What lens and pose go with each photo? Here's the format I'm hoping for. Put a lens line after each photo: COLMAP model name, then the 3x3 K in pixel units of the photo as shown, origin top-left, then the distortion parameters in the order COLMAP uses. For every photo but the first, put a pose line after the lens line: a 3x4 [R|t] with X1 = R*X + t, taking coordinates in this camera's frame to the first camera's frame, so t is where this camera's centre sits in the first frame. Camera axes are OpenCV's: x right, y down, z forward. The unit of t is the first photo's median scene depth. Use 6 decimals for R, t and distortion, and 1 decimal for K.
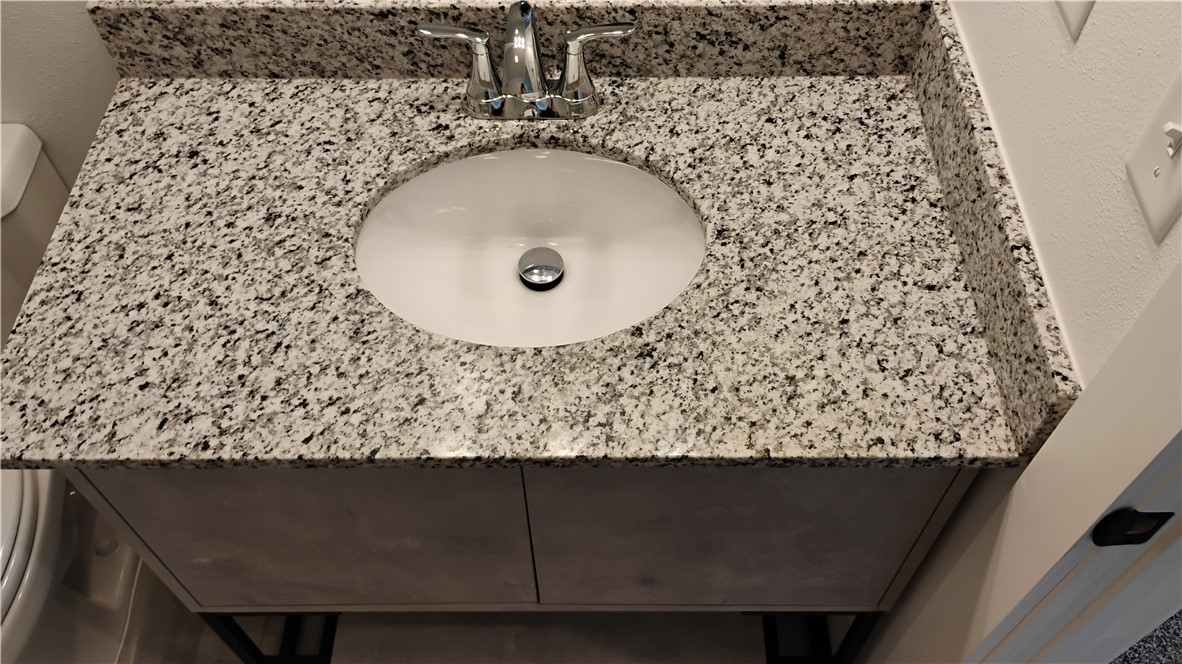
lens RADIAL K [[989.7, 0, 591.0], [0, 989.7, 327.3], [0, 0, 1]] dist [0.050034, -0.044800]
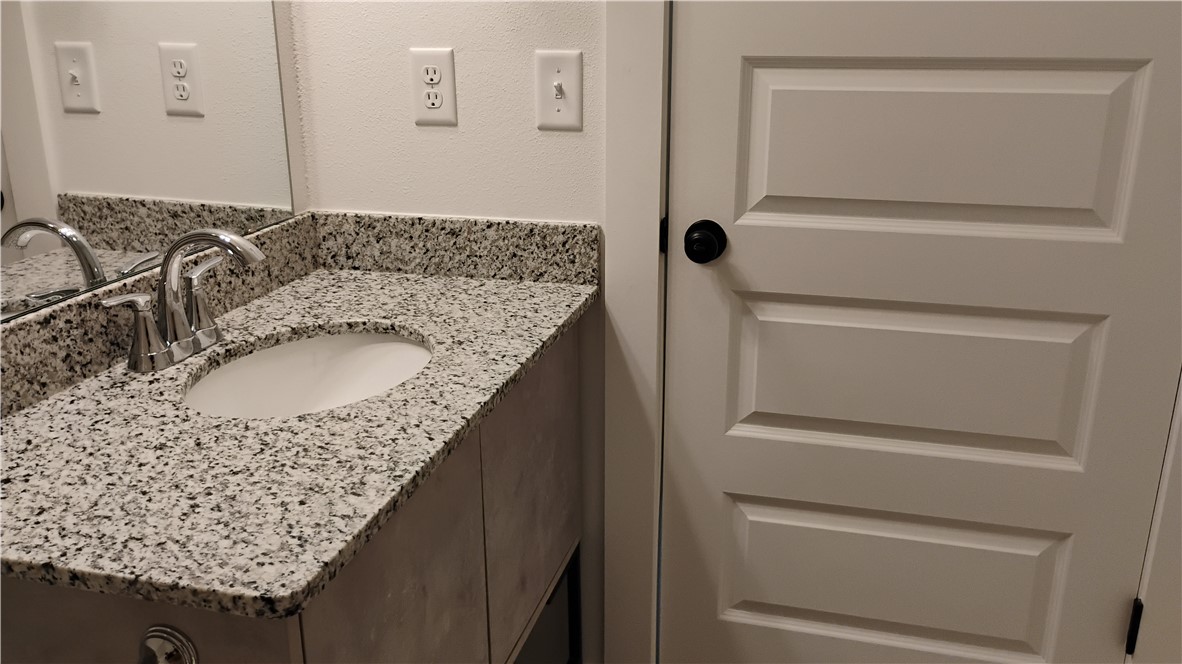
lens RADIAL K [[989.7, 0, 593.1], [0, 989.7, 333.8], [0, 0, 1]] dist [0.050034, -0.044800]
pose [[0.256208, -0.295171, 0.920452, -1.095349], [0.785154, 0.618976, -0.020055, 0.179356], [-0.563818, 0.727834, 0.390341, 0.284145]]
